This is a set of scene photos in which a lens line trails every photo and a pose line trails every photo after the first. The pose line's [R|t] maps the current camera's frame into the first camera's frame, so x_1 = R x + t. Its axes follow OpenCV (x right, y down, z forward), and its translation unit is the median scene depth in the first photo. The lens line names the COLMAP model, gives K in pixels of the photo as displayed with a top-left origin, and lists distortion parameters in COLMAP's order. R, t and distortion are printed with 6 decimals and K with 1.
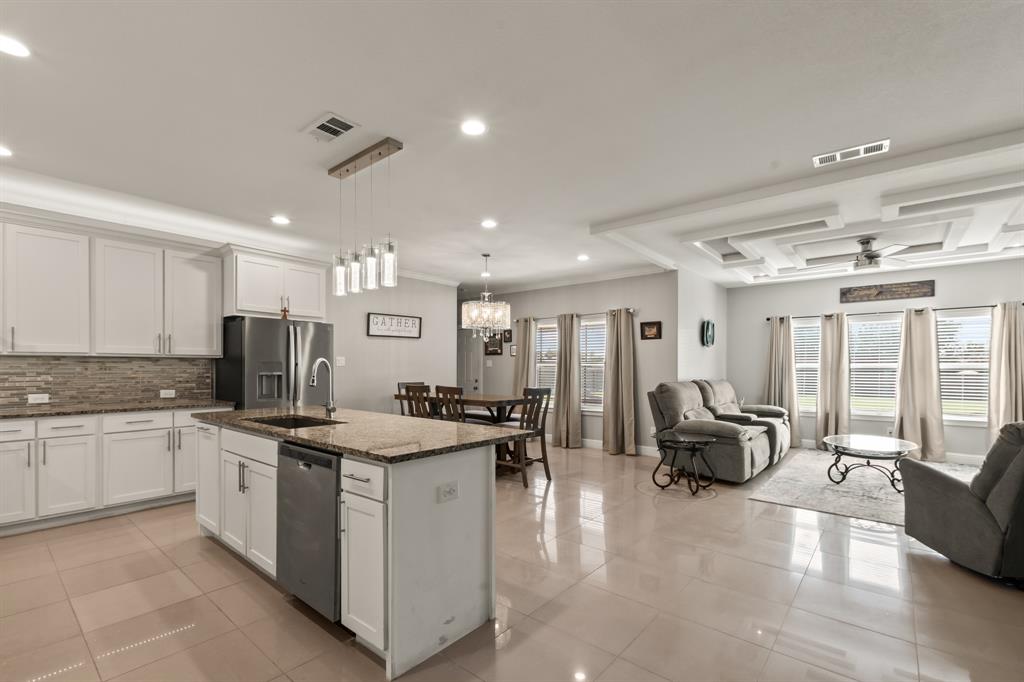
lens RADIAL K [[442.3, 0, 515.3], [0, 442.3, 367.1], [0, 0, 1]] dist [0.020044, -0.007149]
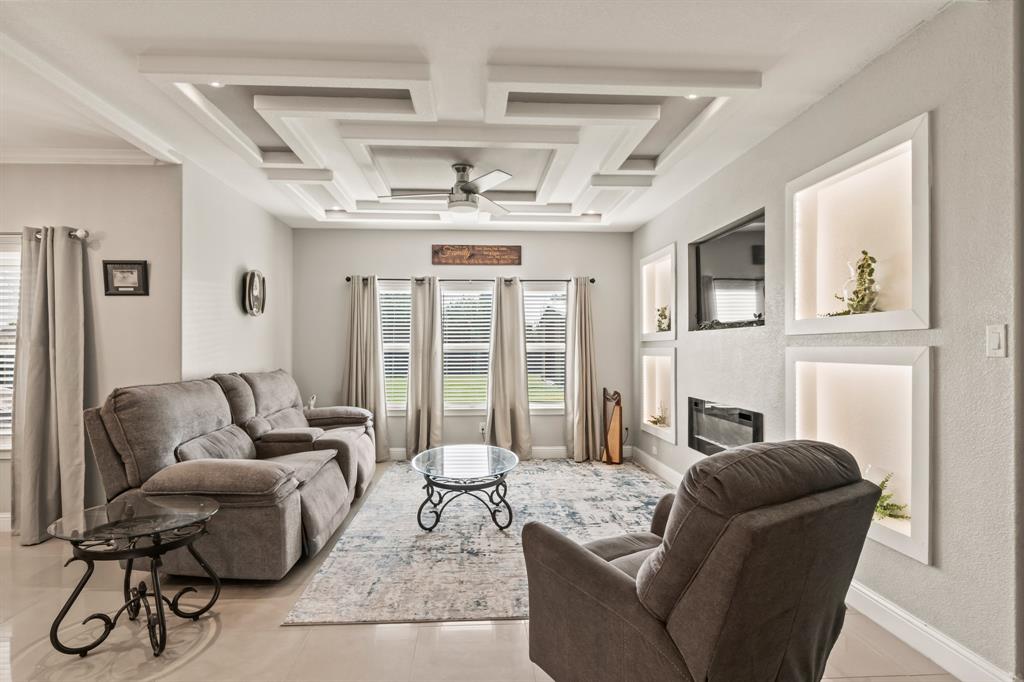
lens RADIAL K [[616.8, 0, 509.2], [0, 616.8, 346.3], [0, 0, 1]] dist [-0.008643, -0.002930]
pose [[0.729232, -0.002493, 0.684262, 0.136235], [0.003255, 0.999995, 0.000175, -0.004365], [-0.684259, 0.002099, 0.729236, 0.188160]]
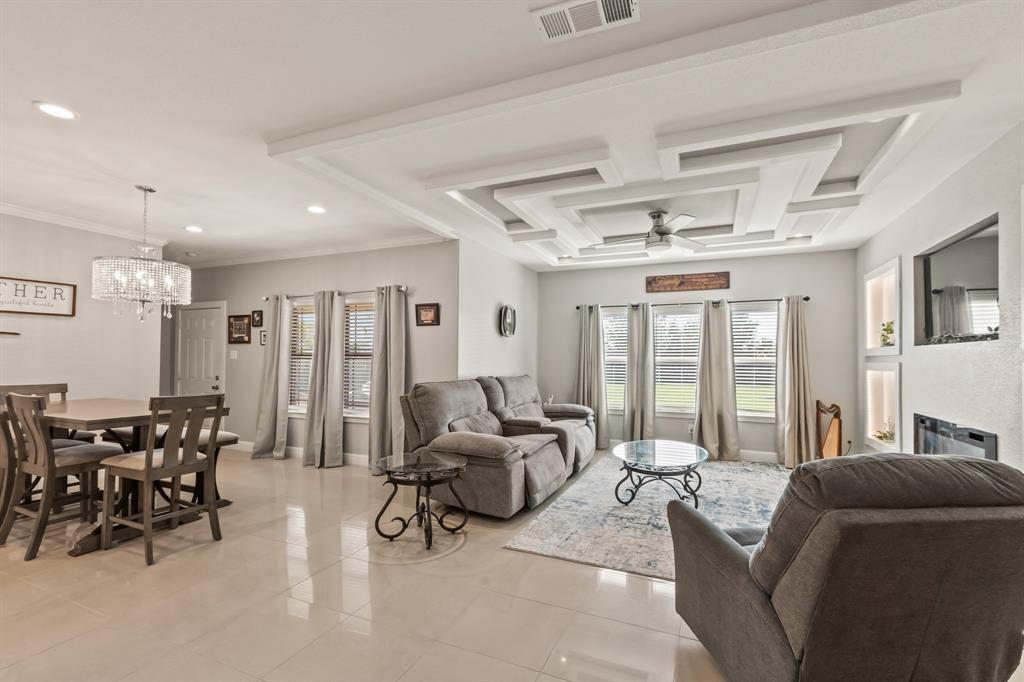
lens RADIAL K [[480.6, 0, 457.4], [0, 480.6, 351.8], [0, 0, 1]] dist [0.001416, 0.000053]
pose [[0.974073, 0.007639, 0.226104, 0.152239], [-0.004567, 0.999890, -0.014109, -0.004272], [-0.226187, 0.012710, 0.974001, 0.143632]]
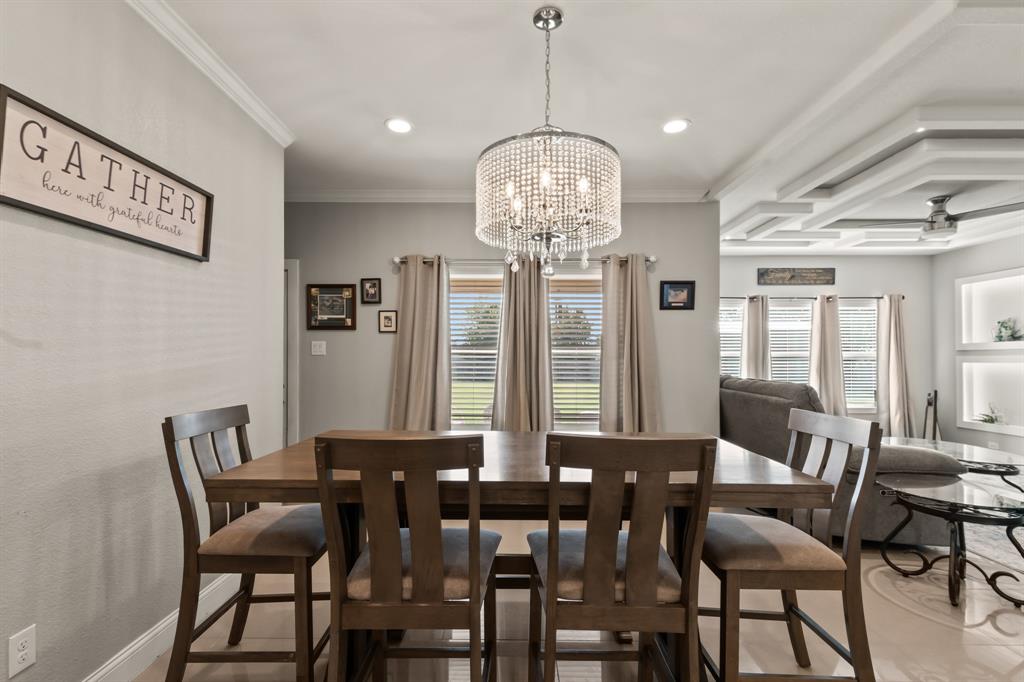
lens RADIAL K [[524.2, 0, 628.0], [0, 524.2, 344.5], [0, 0, 1]] dist [0.002767, 0.000497]
pose [[0.782668, 0.013155, 0.622301, -0.177320], [0.000660, 0.999759, -0.021965, 0.000312], [-0.622439, 0.017602, 0.782470, 0.445653]]
